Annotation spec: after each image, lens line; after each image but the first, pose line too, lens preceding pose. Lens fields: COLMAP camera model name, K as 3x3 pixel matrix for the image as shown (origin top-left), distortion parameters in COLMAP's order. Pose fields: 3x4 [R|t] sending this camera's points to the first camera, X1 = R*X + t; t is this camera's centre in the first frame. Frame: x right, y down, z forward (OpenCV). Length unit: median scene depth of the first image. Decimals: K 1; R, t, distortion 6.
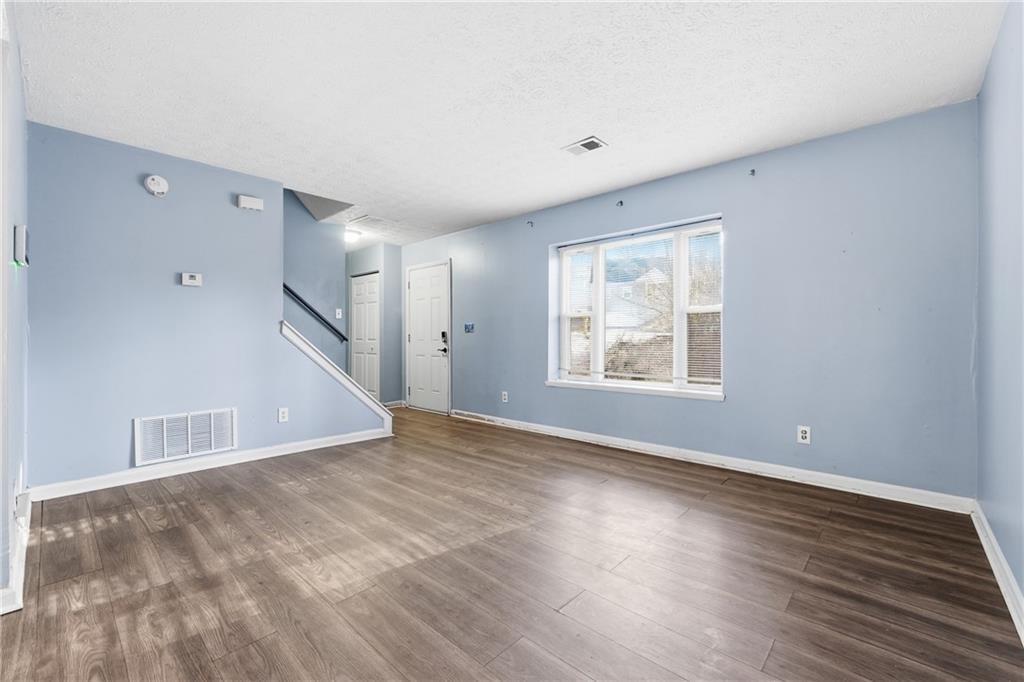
lens RADIAL K [[431.7, 0, 509.6], [0, 431.7, 338.8], [0, 0, 1]] dist [-0.015726, 0.001815]
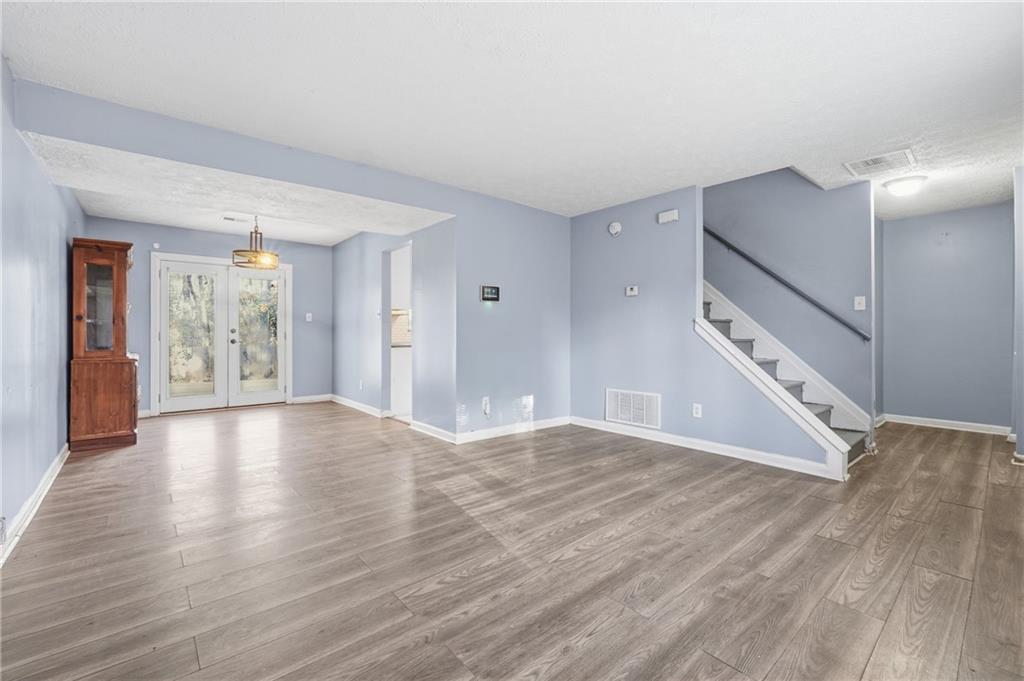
lens RADIAL K [[431.7, 0, 505.7], [0, 431.7, 336.8], [0, 0, 1]] dist [-0.015726, 0.001815]
pose [[-0.108971, 0.008153, -0.994011, 0.682920], [-0.009760, 0.999909, 0.009272, -0.005728], [0.993997, 0.010711, -0.108882, 0.825073]]
